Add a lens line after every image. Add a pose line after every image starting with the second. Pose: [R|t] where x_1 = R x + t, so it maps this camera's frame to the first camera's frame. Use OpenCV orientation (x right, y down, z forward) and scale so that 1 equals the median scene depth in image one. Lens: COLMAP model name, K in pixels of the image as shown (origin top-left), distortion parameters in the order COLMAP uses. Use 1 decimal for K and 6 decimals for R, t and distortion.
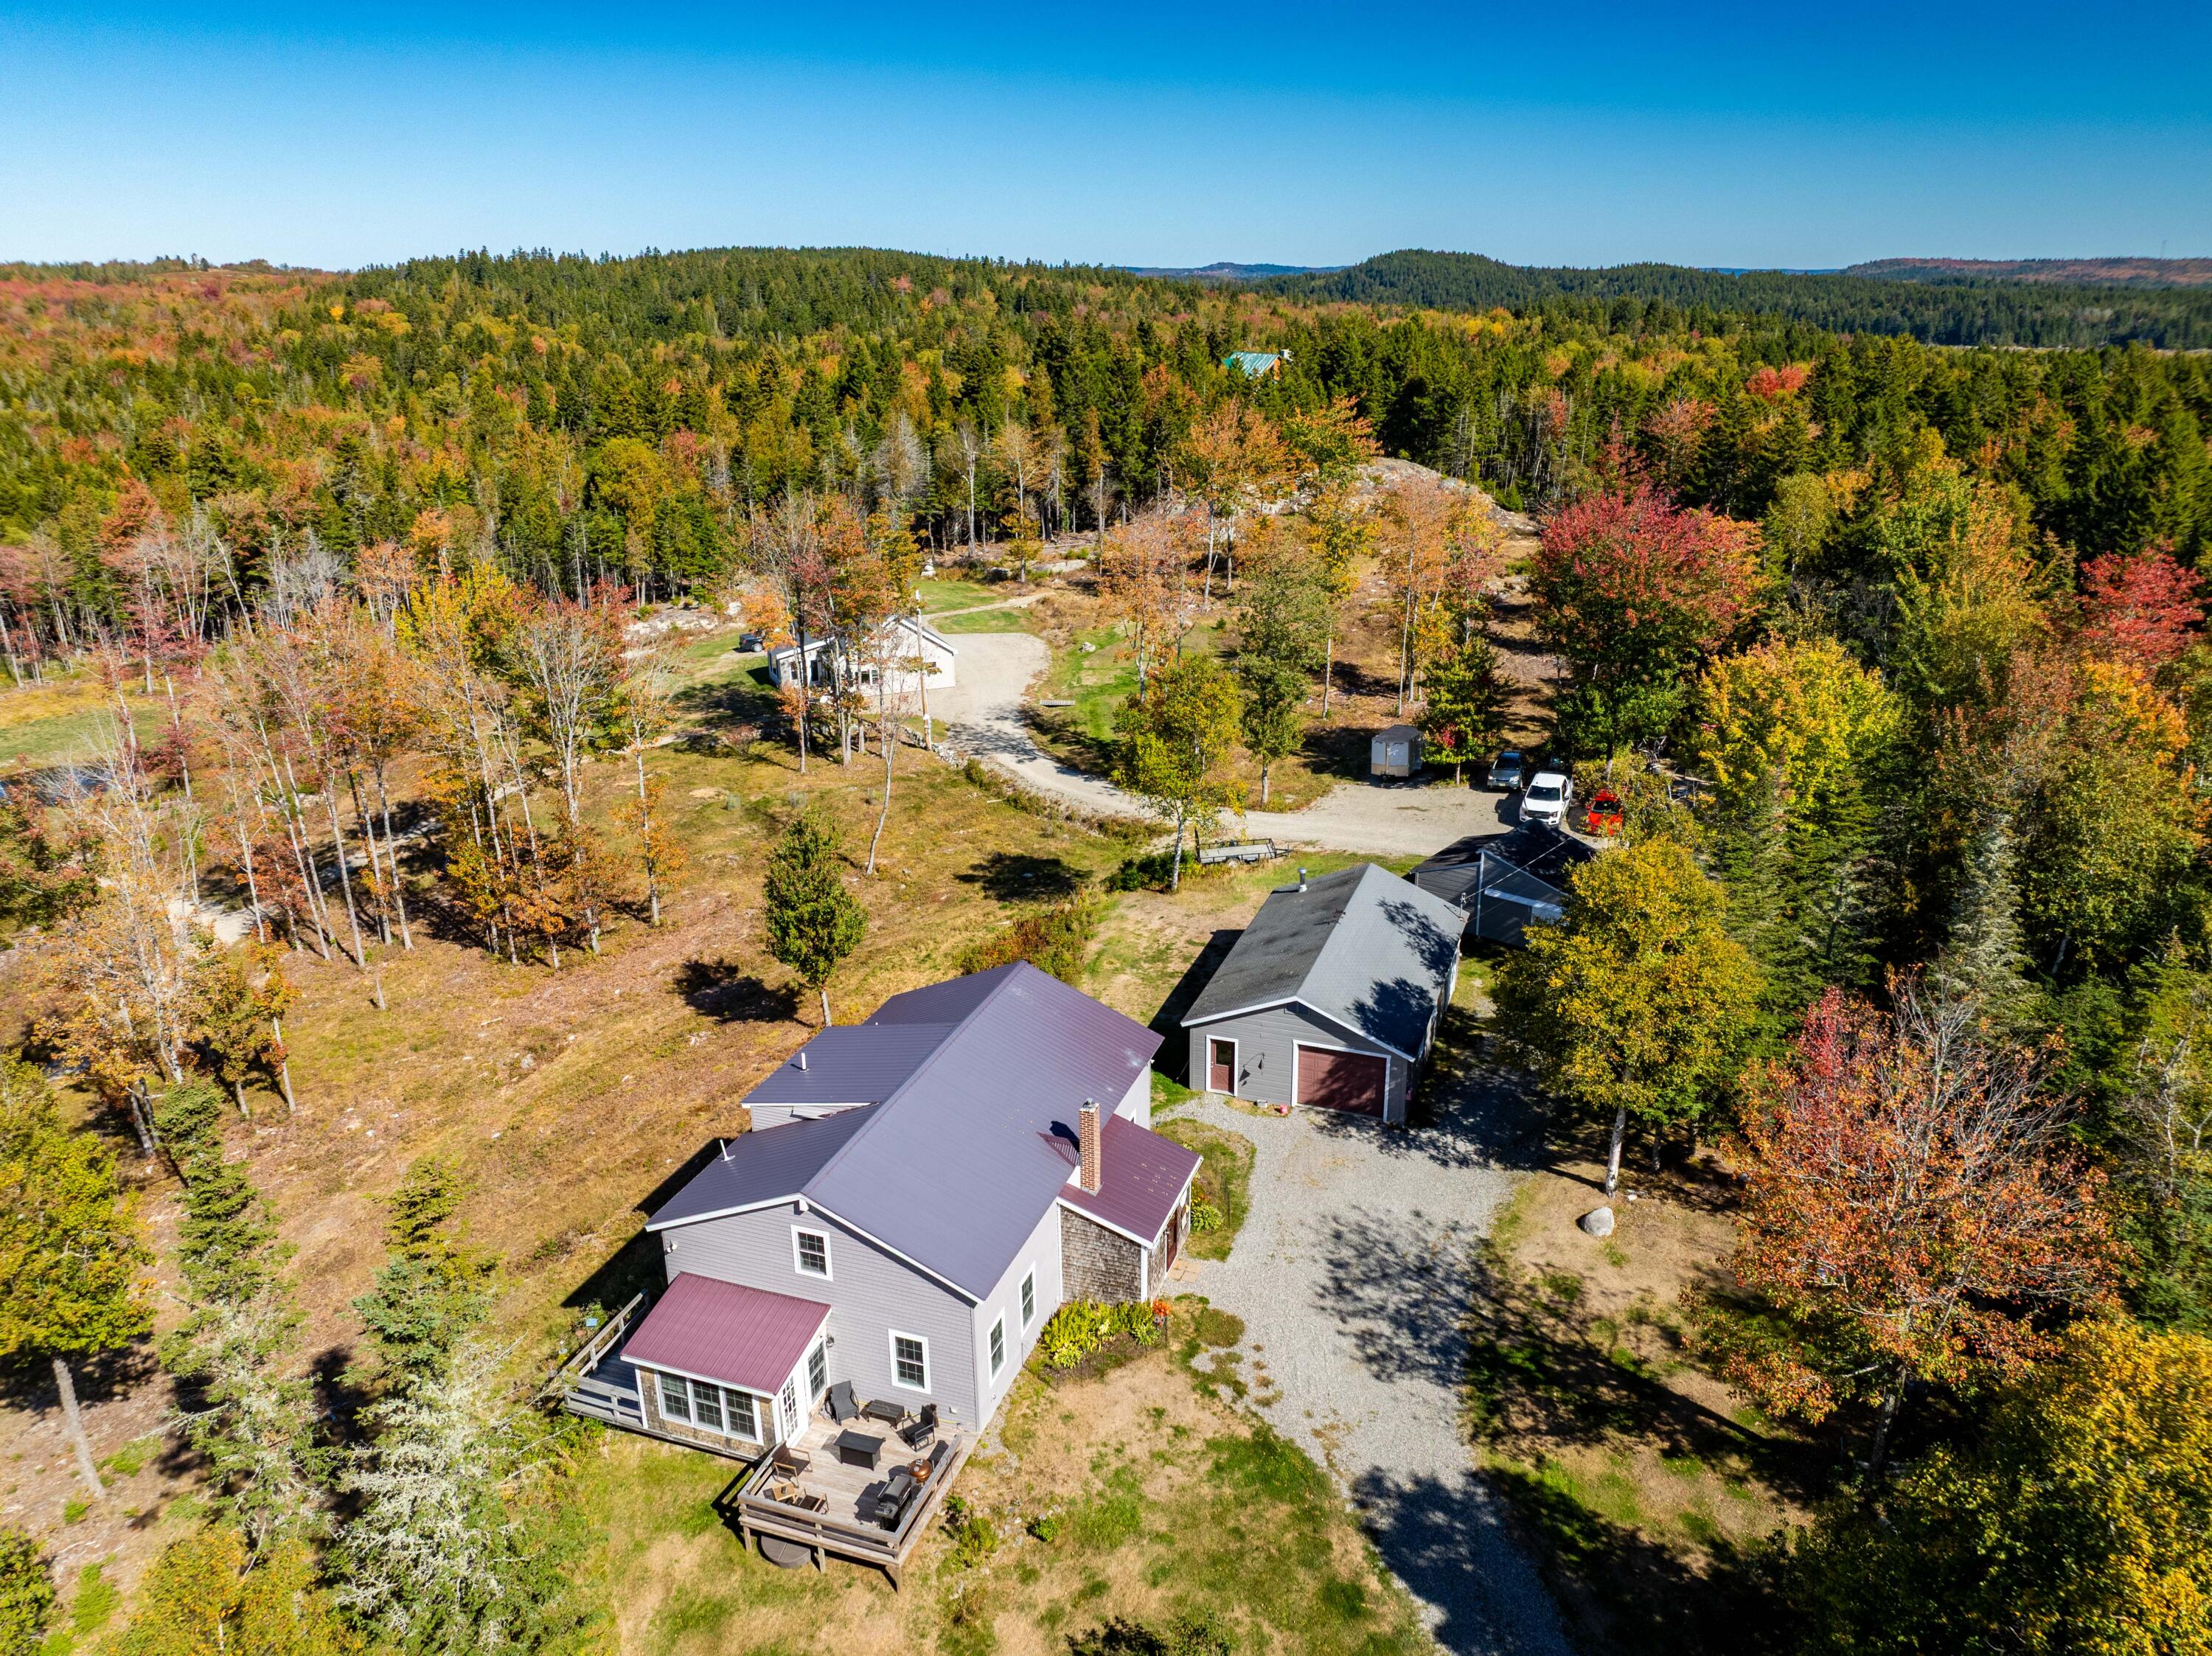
lens RADIAL K [[1562.9, 0, 1114.9], [0, 1562.9, 829.7], [0, 0, 1]] dist [-0.042988, 0.012920]
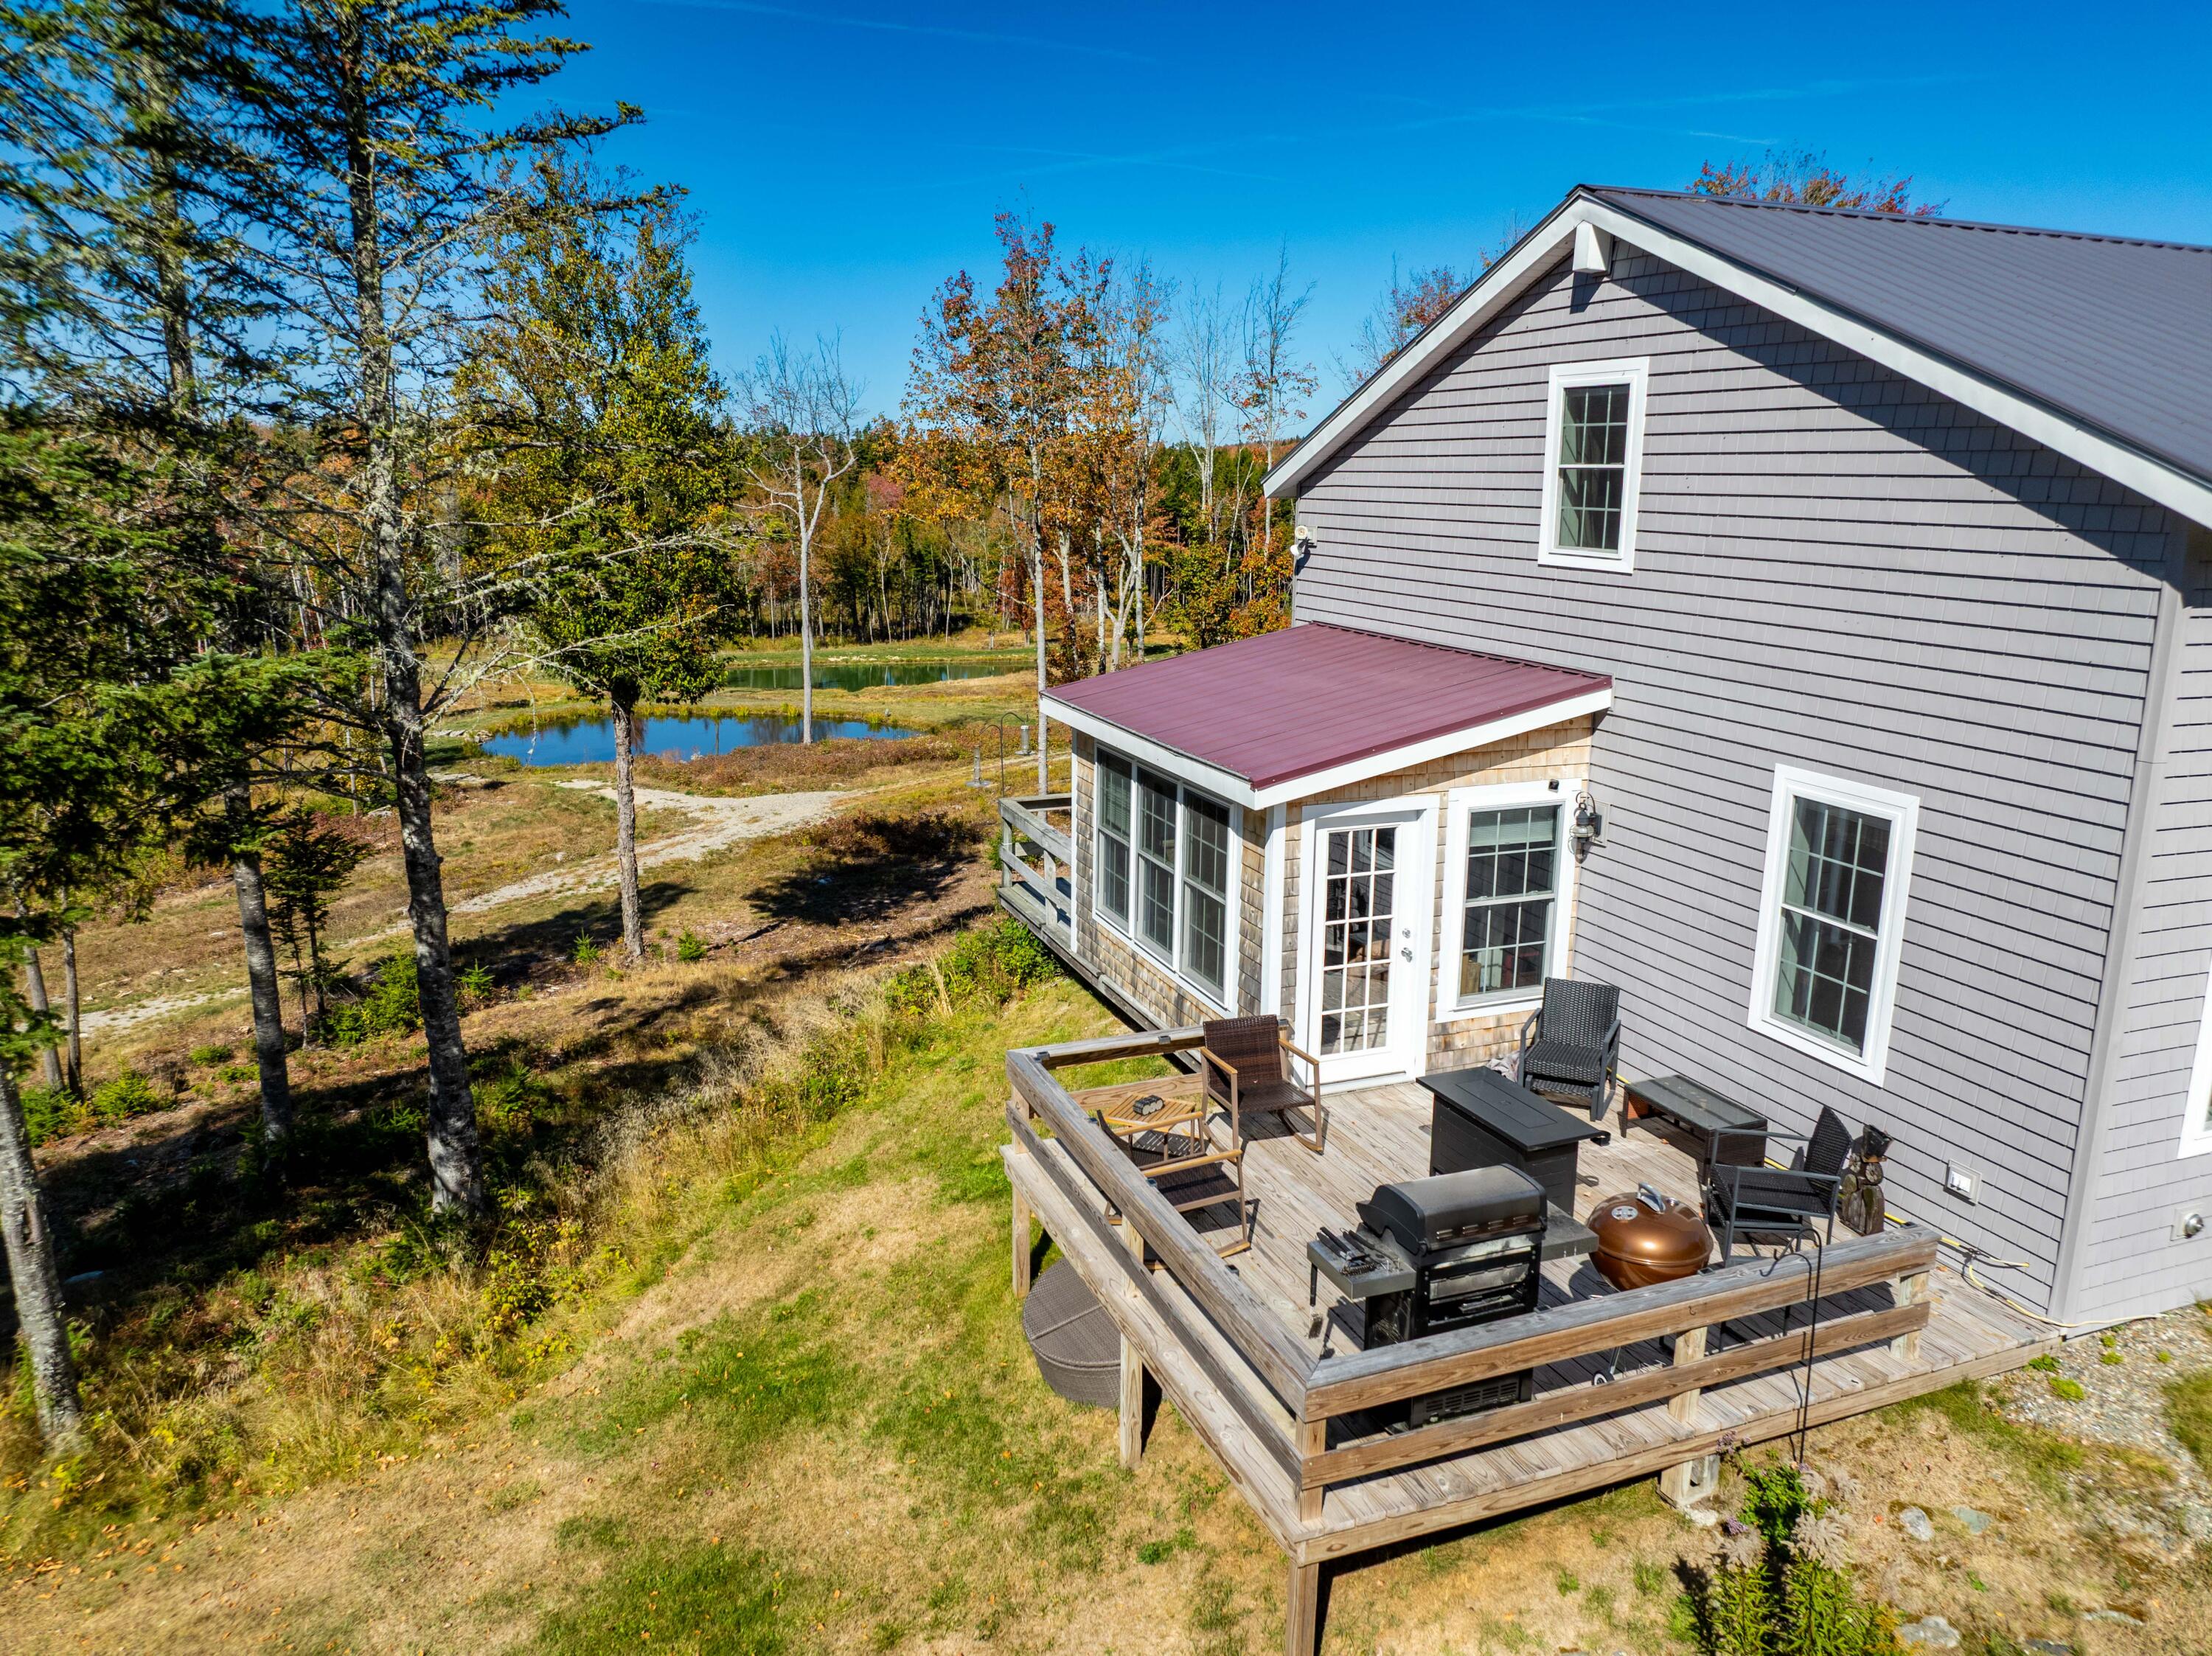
lens RADIAL K [[1562.9, 0, 1098.6], [0, 1562.9, 824.4], [0, 0, 1]] dist [-0.042988, 0.012920]
pose [[0.641142, 0.180338, -0.745933, -0.028994], [-0.272878, 0.962047, -0.001957, 0.359041], [0.717269, 0.204803, 0.666019, 0.757405]]
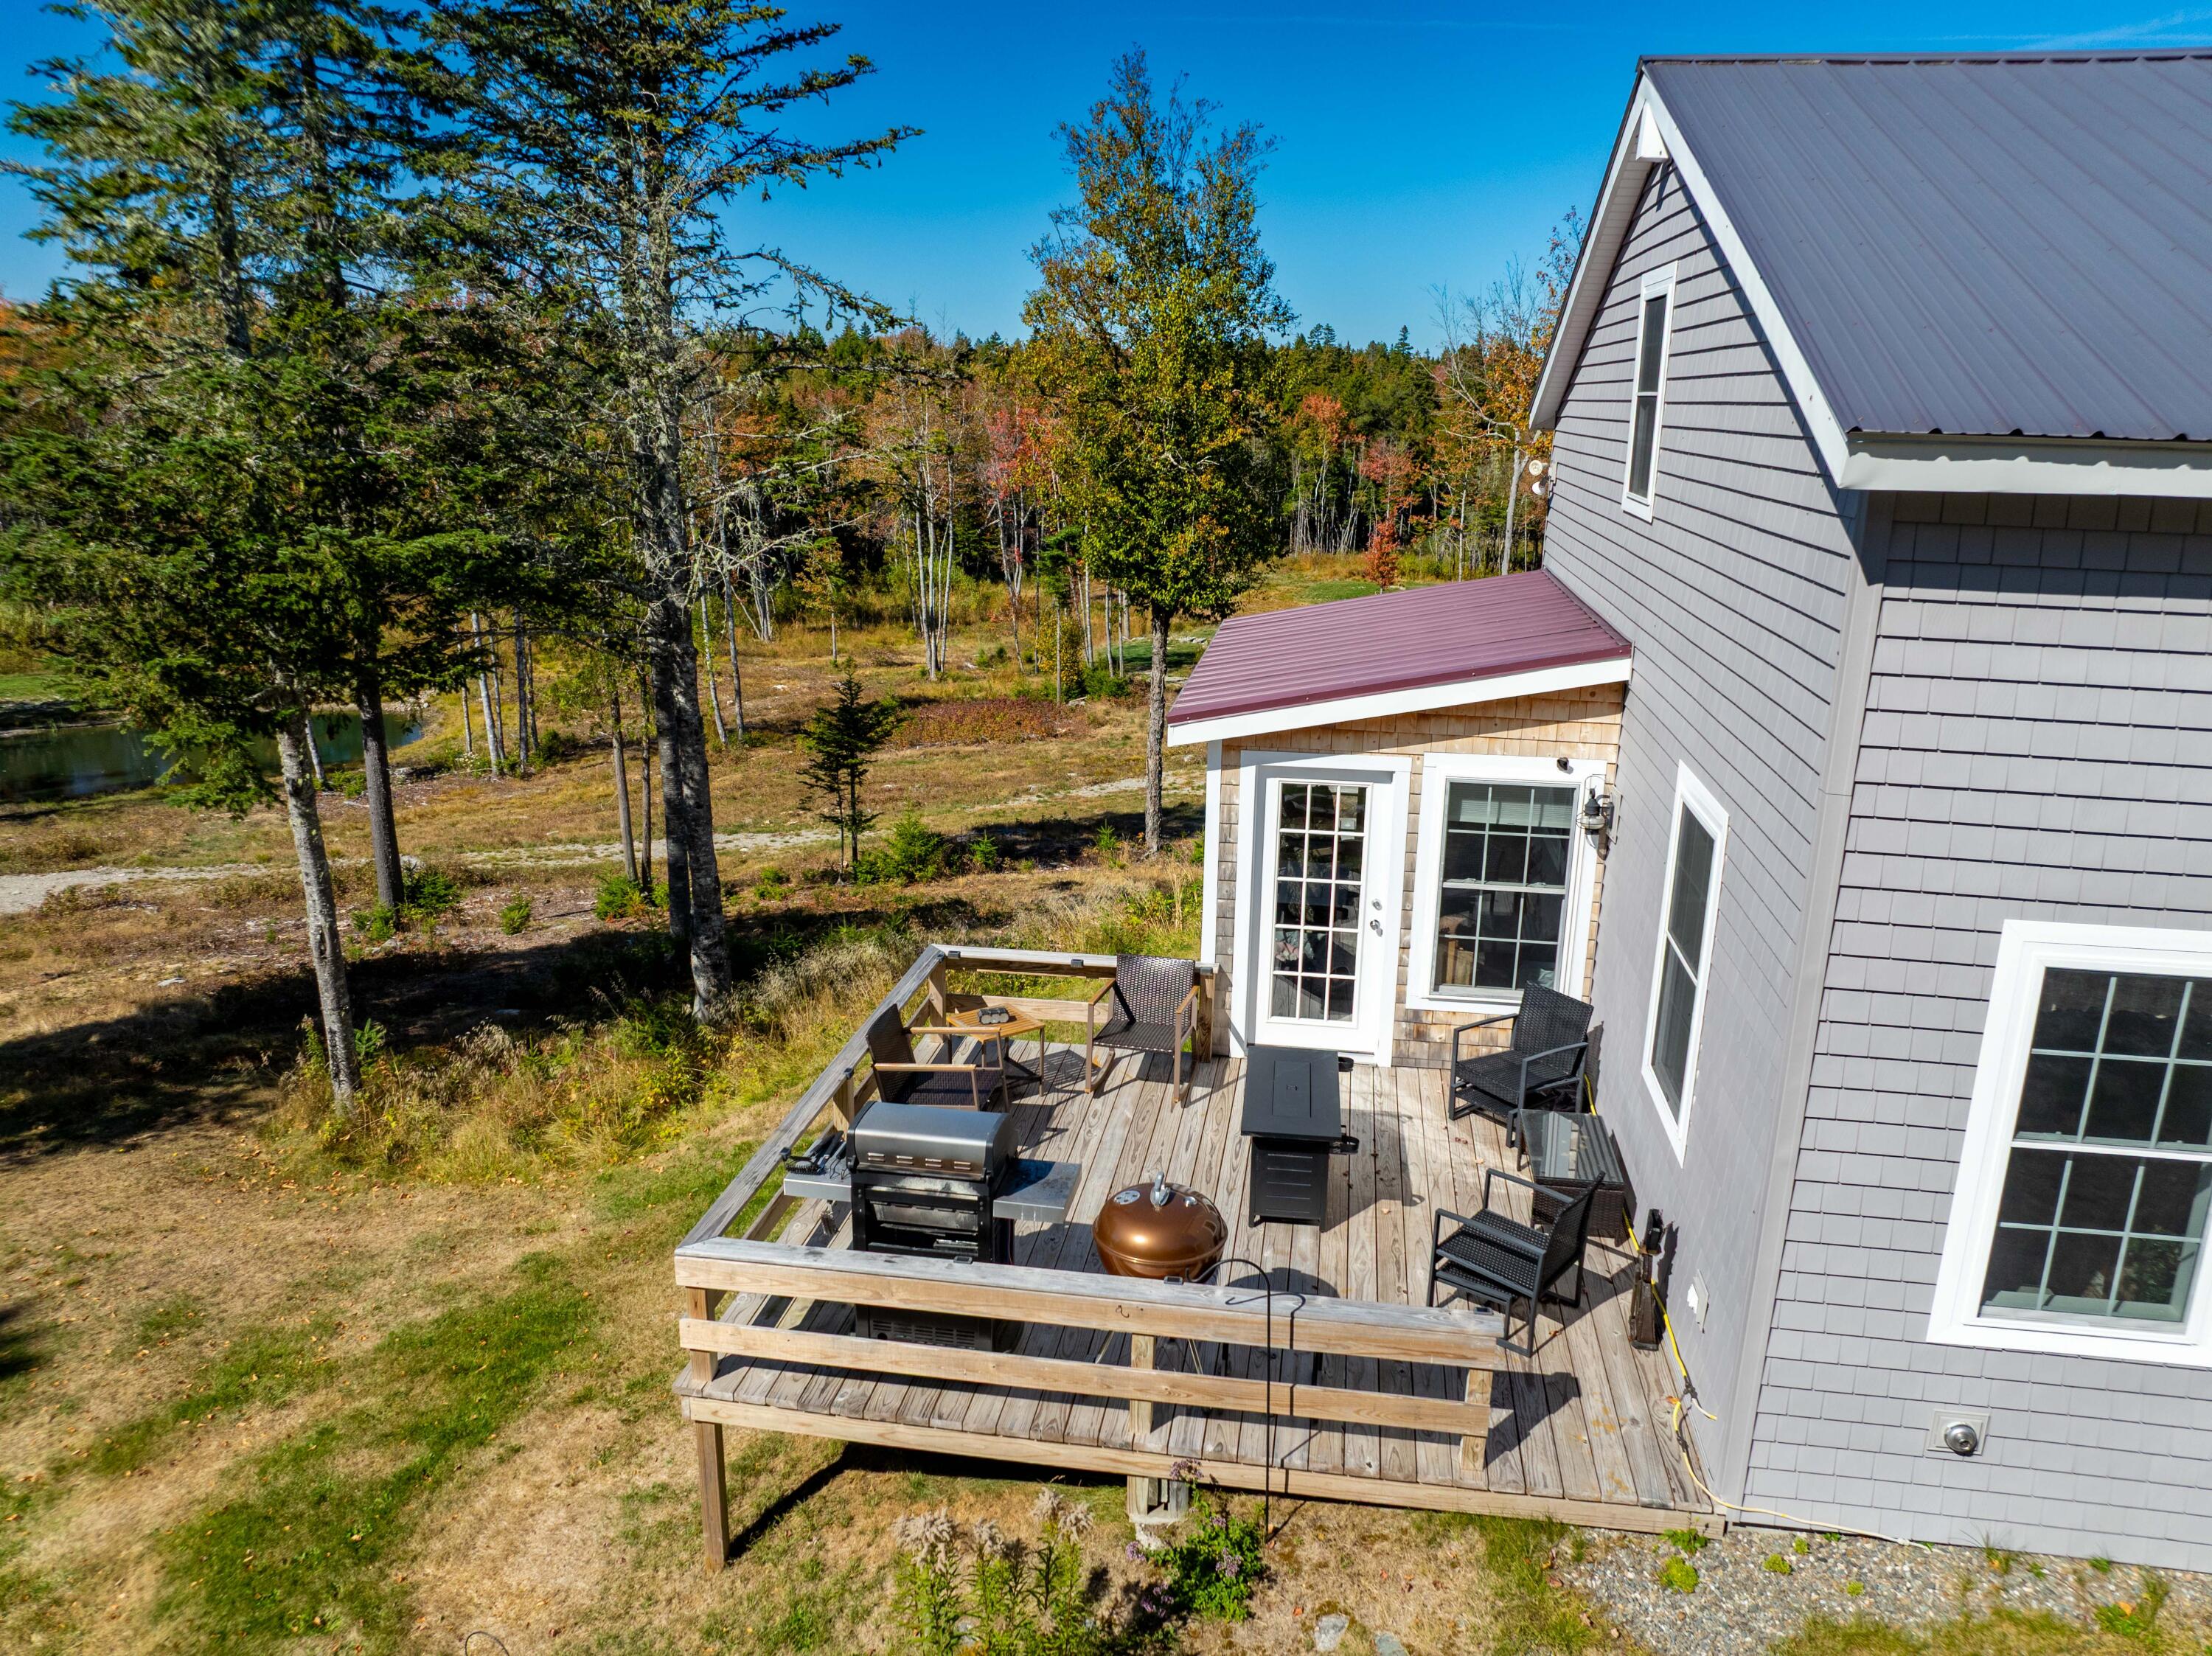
lens RADIAL K [[1562.9, 0, 1096.9], [0, 1562.9, 825.8], [0, 0, 1]] dist [-0.042988, 0.012920]
pose [[0.174070, 0.274759, -0.945625, 0.034297], [-0.352505, 0.914037, 0.200692, 0.314087], [0.919478, 0.298403, 0.255960, 0.877442]]
